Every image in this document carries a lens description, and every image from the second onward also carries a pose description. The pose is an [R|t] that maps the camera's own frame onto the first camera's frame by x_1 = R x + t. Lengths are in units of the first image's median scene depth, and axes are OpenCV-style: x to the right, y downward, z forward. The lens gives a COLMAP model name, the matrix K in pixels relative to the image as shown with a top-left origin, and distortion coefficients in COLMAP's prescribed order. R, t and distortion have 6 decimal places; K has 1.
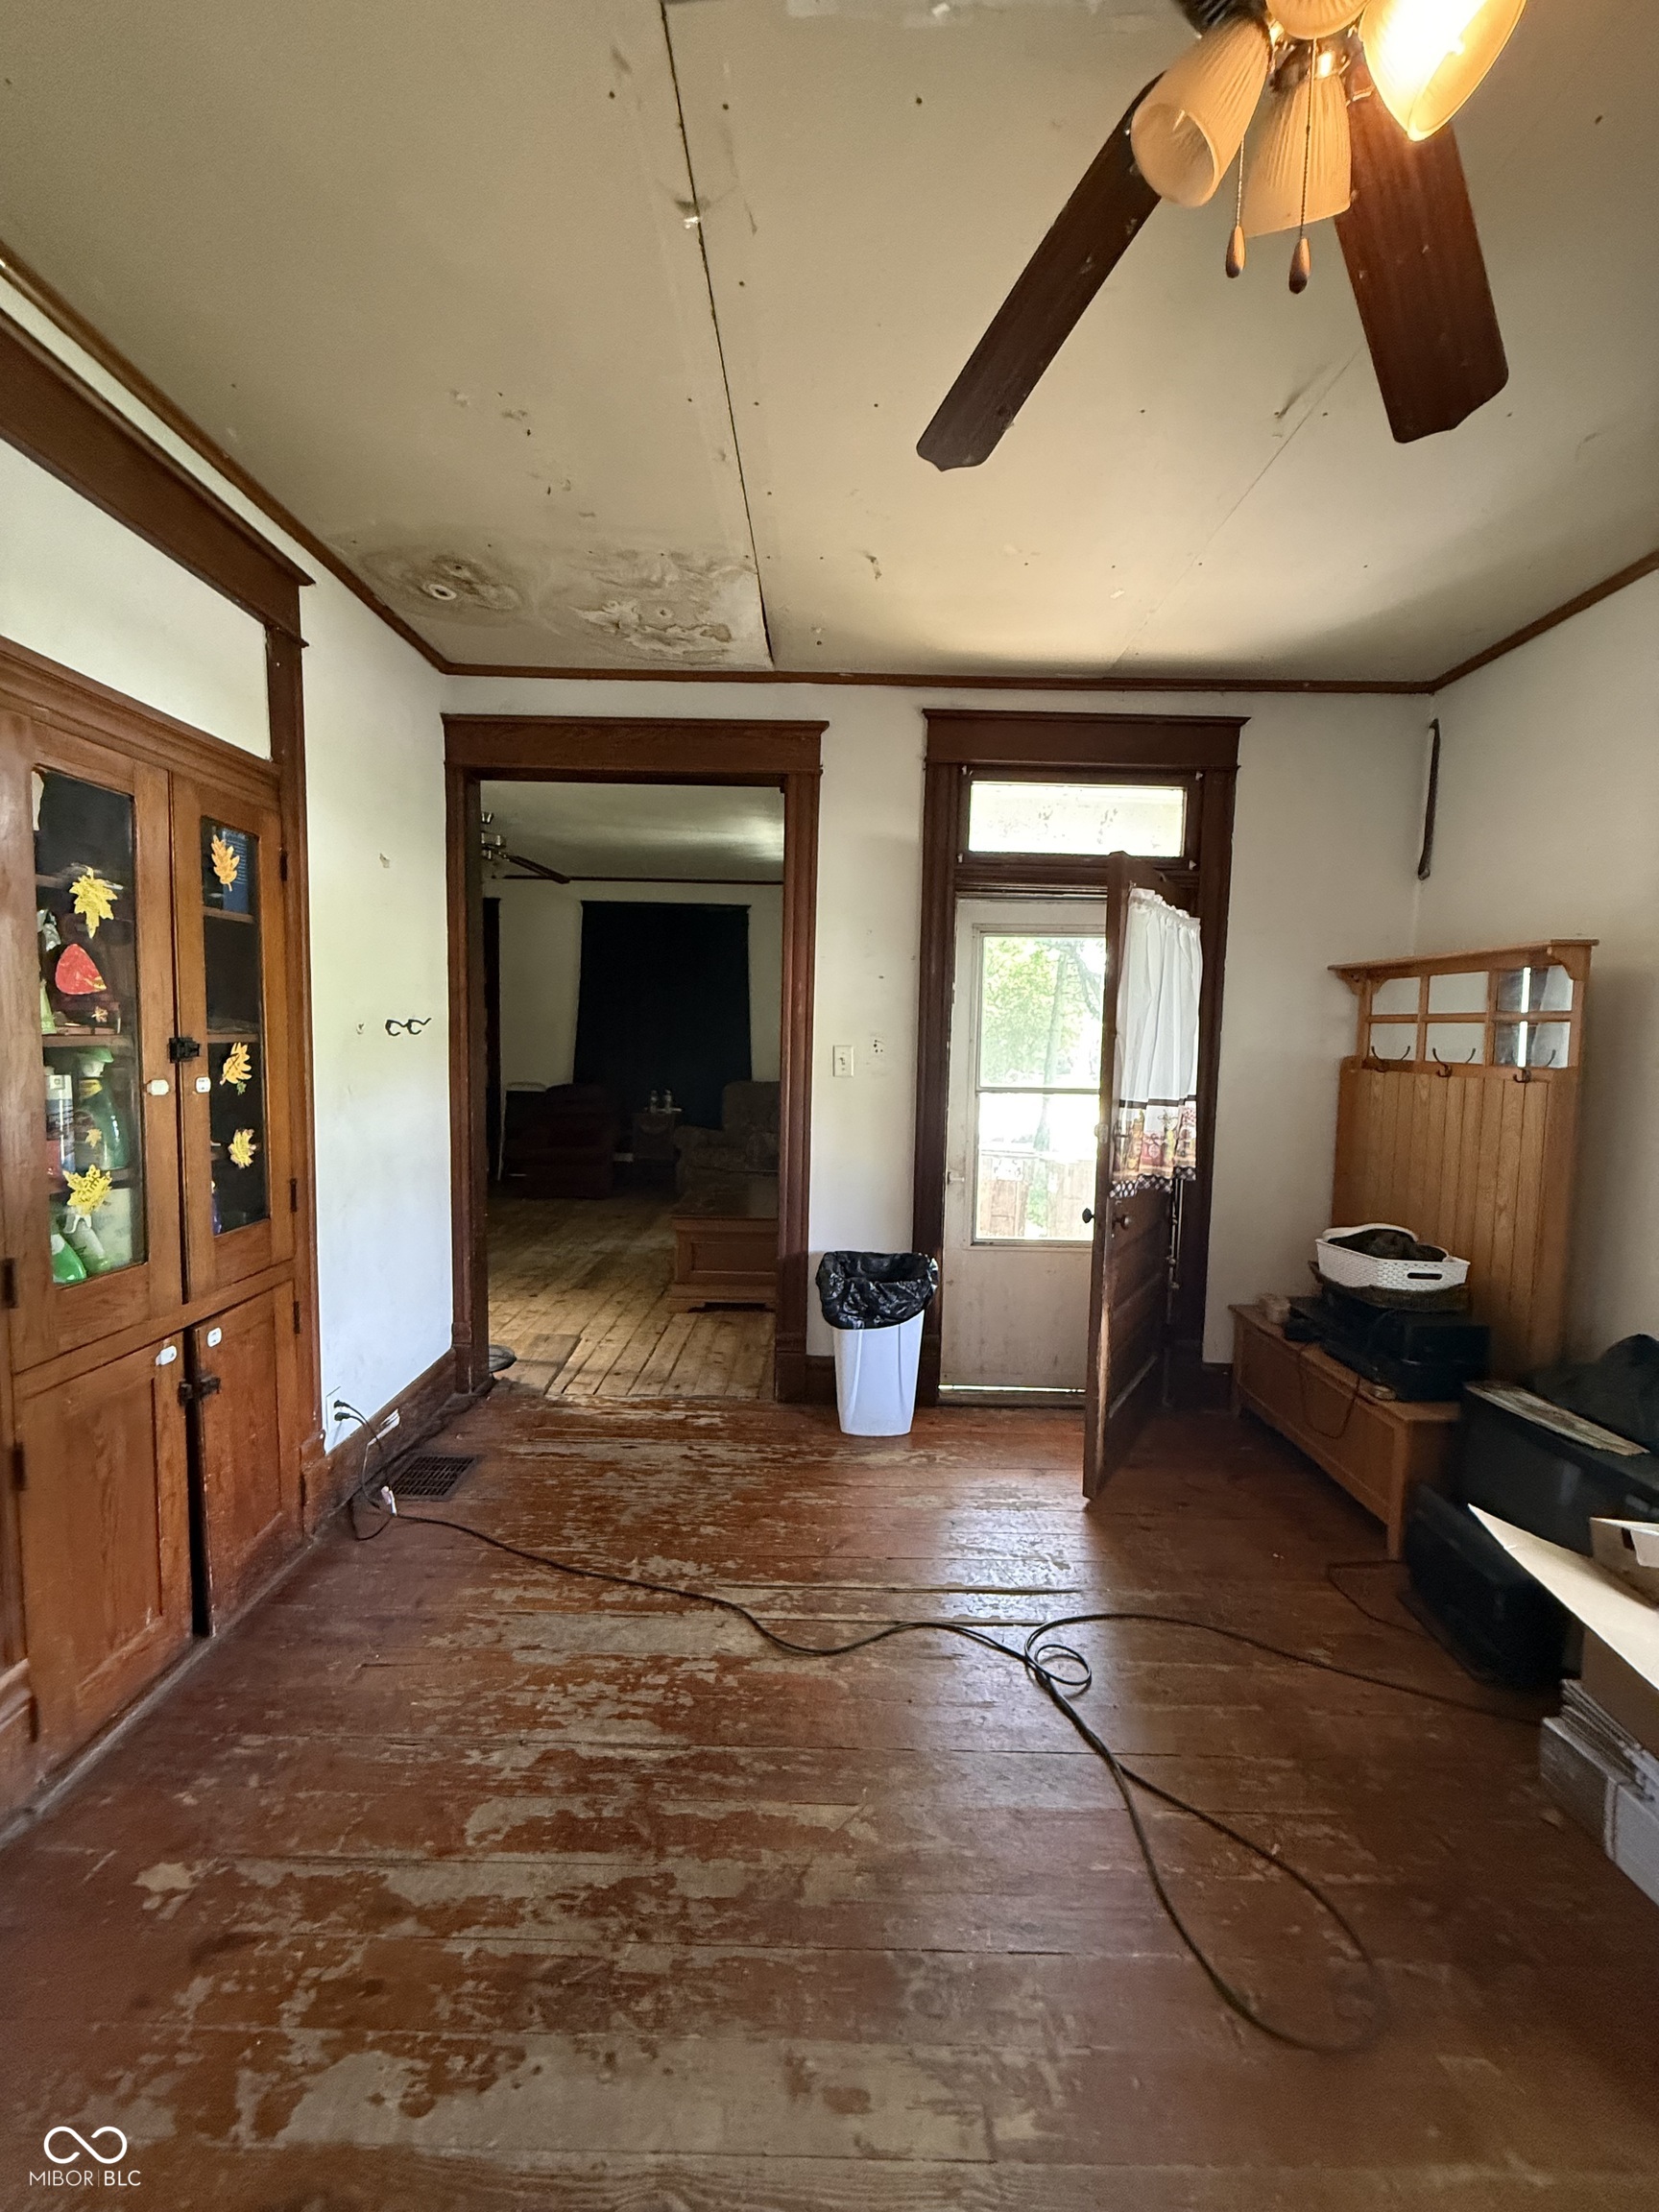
lens RADIAL K [[881.7, 0, 831.7], [0, 881.7, 1101.0], [0, 0, 1]] dist [0.001184, 0.000018]
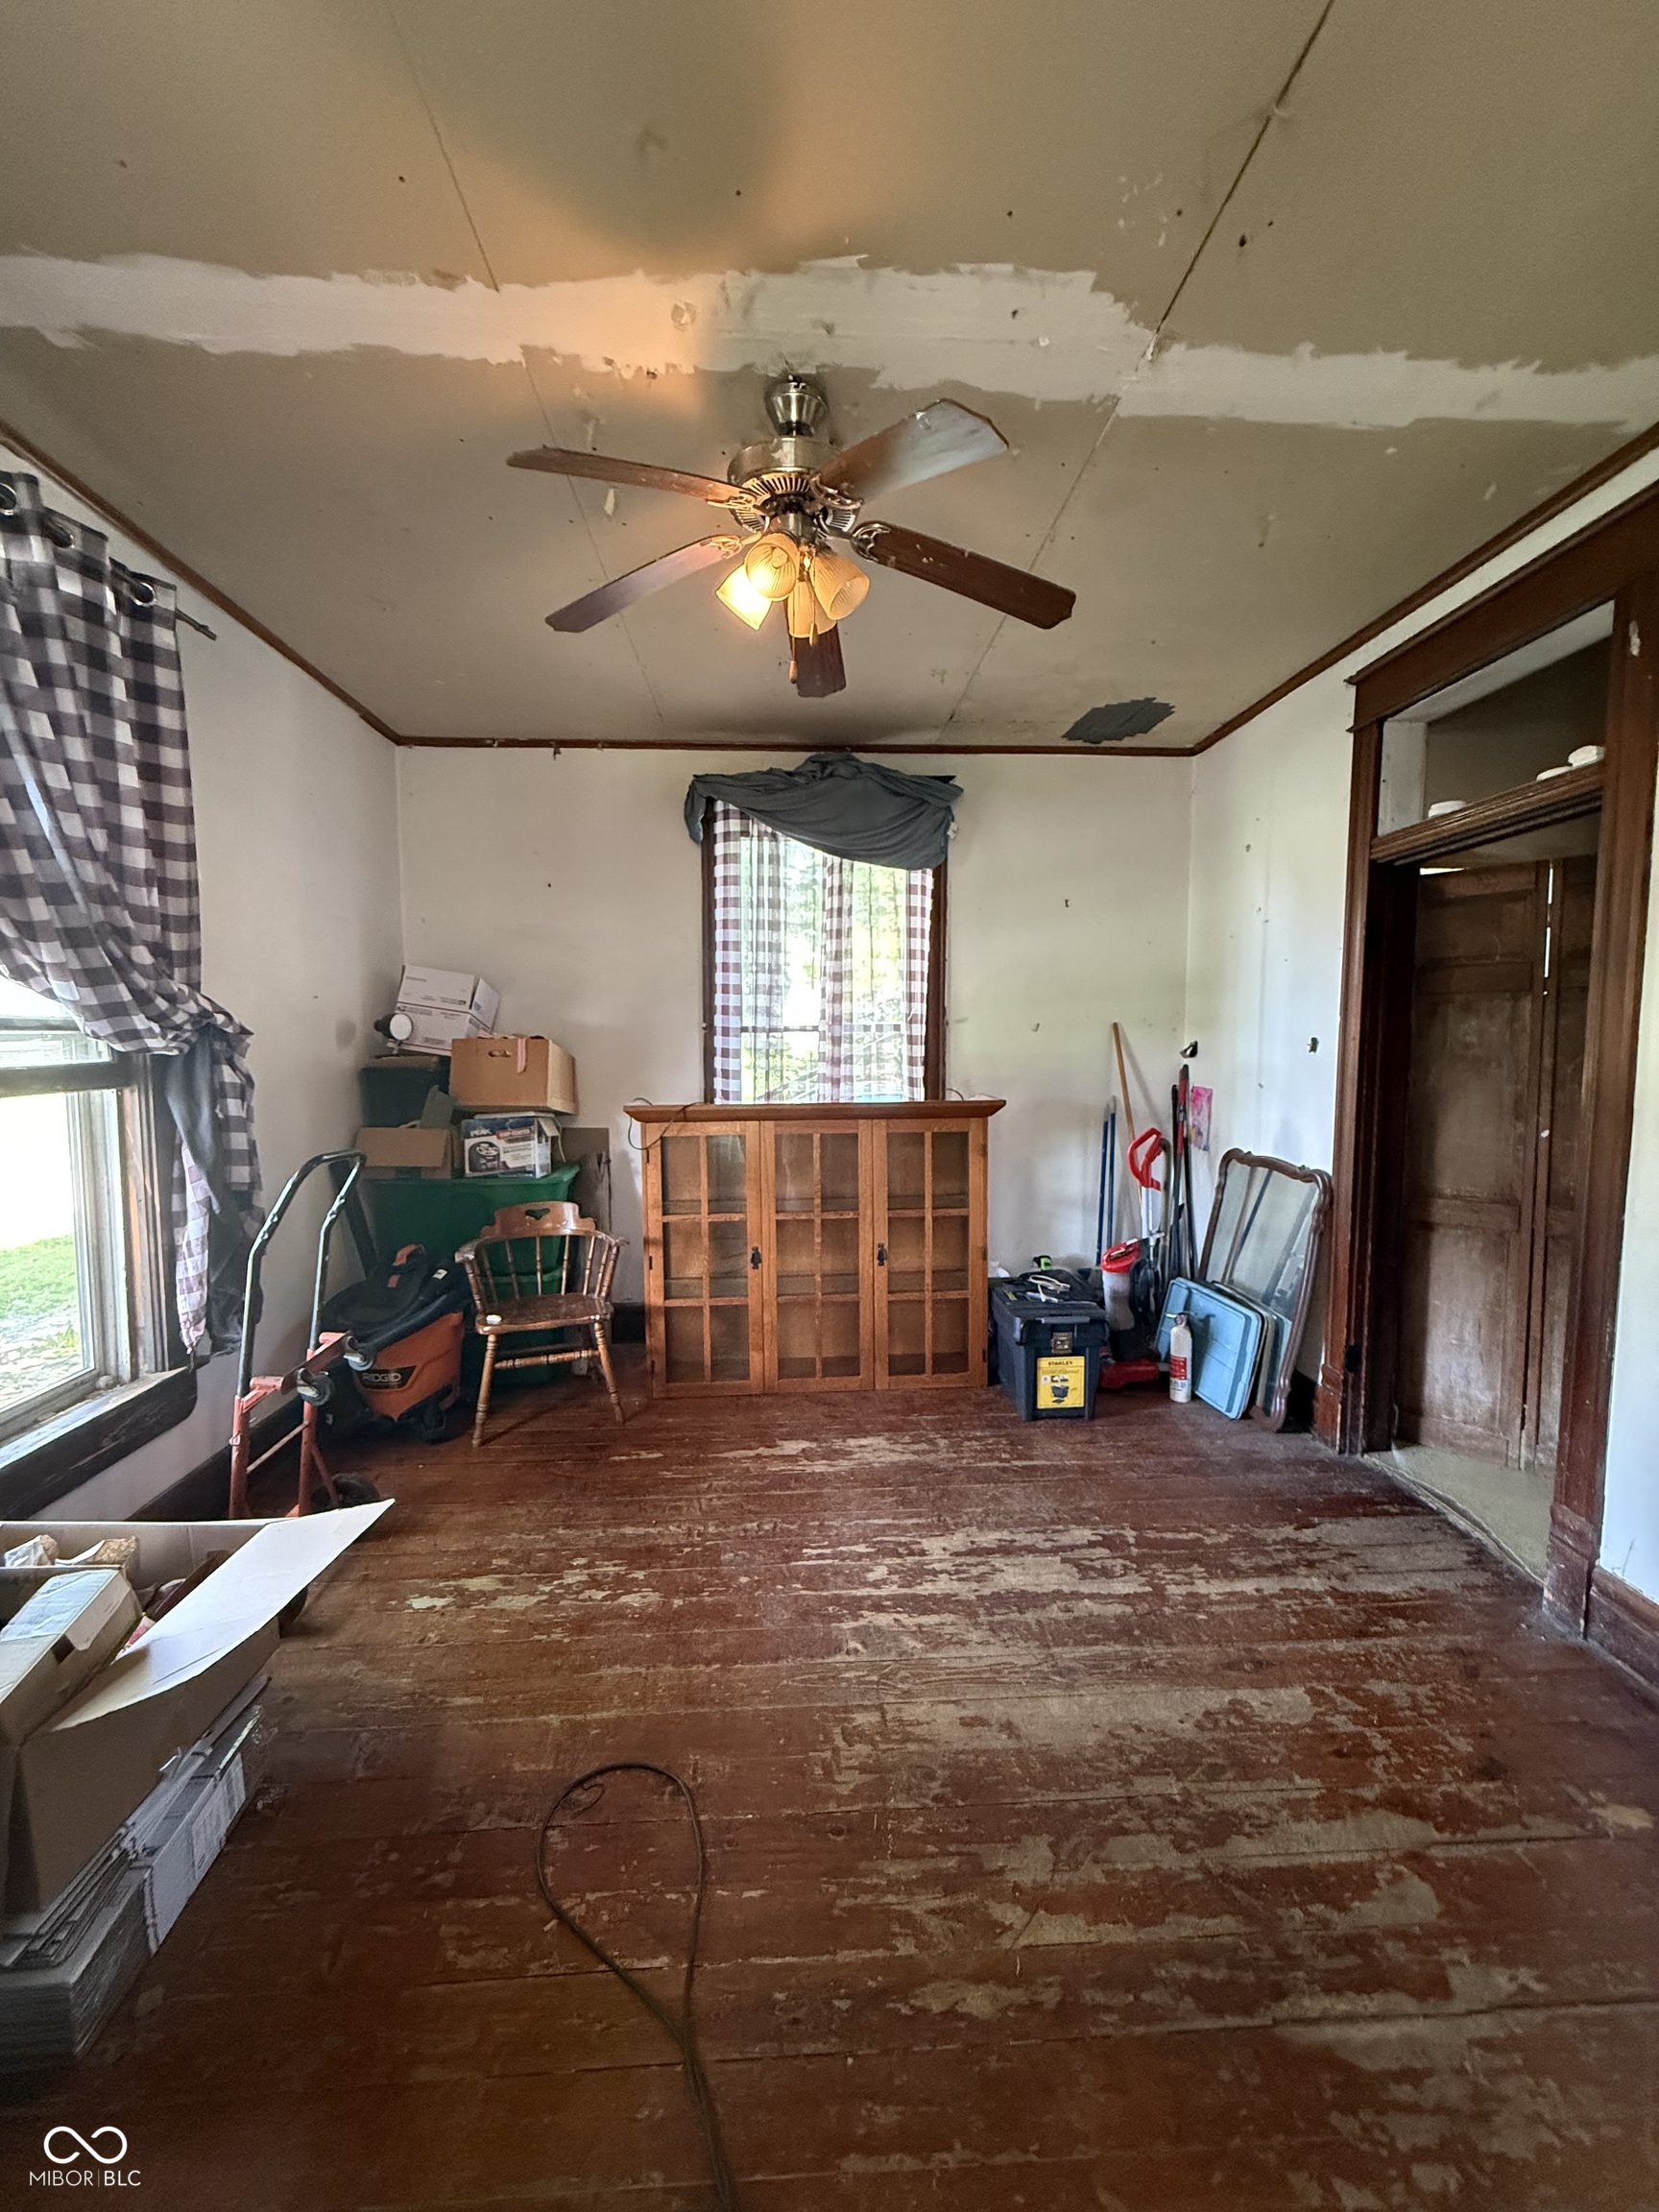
lens RADIAL K [[881.7, 0, 829.1], [0, 881.7, 1103.3], [0, 0, 1]] dist [0.001184, 0.000018]
pose [[-0.998039, -0.024729, -0.057497, 0.318733], [-0.033282, 0.987678, 0.152918, -0.128381], [0.053007, 0.154532, -0.986565, 1.933561]]
